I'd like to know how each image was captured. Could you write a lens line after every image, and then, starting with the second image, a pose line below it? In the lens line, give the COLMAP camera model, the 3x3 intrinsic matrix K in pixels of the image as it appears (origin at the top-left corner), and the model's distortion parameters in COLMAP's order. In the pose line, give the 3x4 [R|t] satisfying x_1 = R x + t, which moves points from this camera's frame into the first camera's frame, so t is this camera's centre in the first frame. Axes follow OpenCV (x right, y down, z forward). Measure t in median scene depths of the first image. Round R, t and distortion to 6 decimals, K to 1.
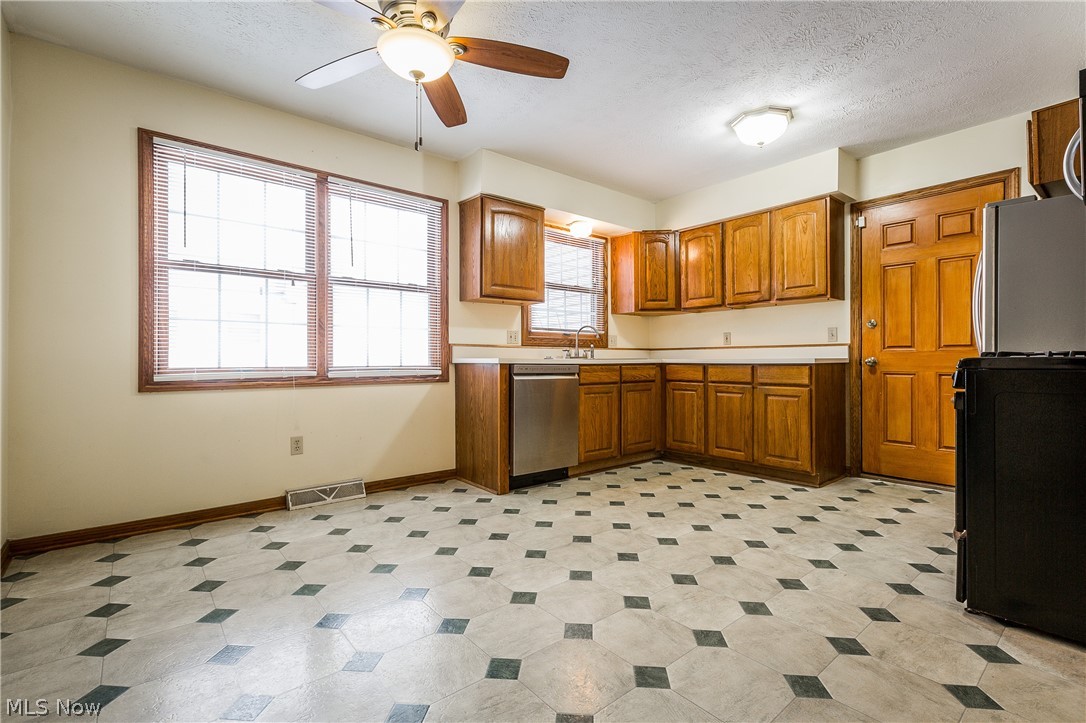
lens RADIAL K [[504.1, 0, 548.2], [0, 504.1, 361.4], [0, 0, 1]] dist [-0.000145, 0.000468]
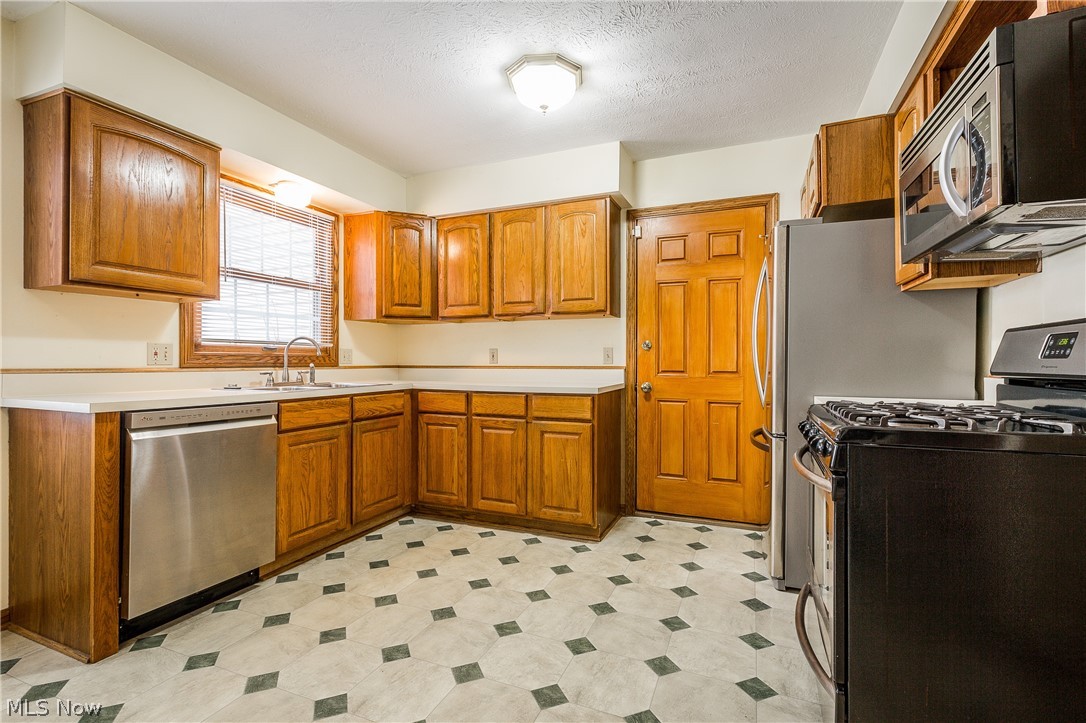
lens RADIAL K [[504.1, 0, 548.2], [0, 504.1, 361.4], [0, 0, 1]] dist [-0.000145, 0.000468]
pose [[0.891214, 0.005561, 0.453550, 0.072243], [-0.005291, 0.999984, -0.001865, -0.042290], [-0.453553, -0.000738, 0.891229, 0.267323]]
